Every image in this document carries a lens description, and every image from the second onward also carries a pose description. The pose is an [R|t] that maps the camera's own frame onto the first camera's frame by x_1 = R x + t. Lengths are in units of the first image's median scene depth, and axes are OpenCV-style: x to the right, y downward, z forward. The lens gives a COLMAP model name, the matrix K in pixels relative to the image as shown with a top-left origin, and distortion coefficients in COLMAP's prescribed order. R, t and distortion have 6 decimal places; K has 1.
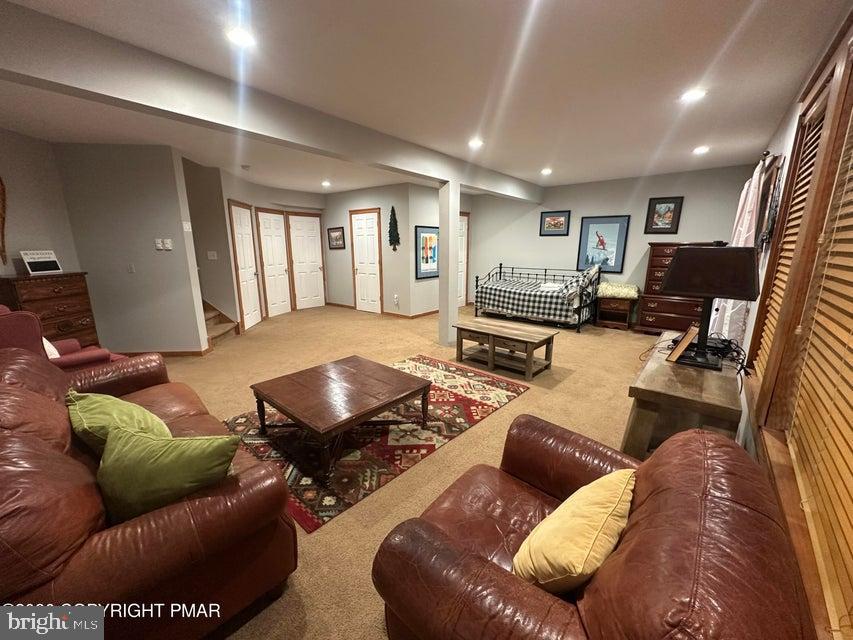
lens RADIAL K [[340.8, 0, 426.6], [0, 340.8, 319.6], [0, 0, 1]] dist [0.002092, -0.000109]
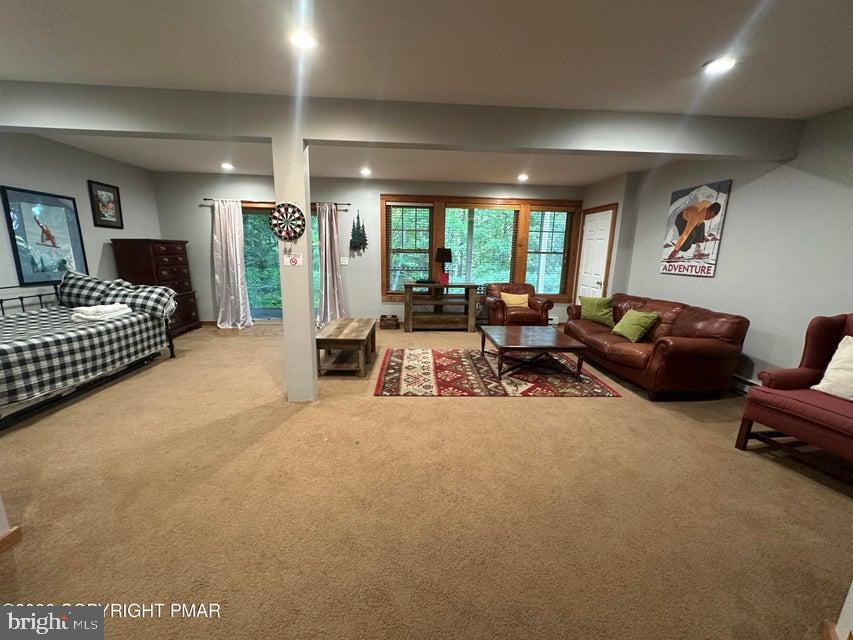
lens RADIAL K [[340.8, 0, 425.7], [0, 340.8, 318.4], [0, 0, 1]] dist [0.002092, -0.000109]
pose [[-0.697108, -0.153824, 0.700270, -0.470252], [0.136465, 0.930390, 0.340222, -0.227786], [-0.703859, 0.332734, -0.627591, 1.071587]]
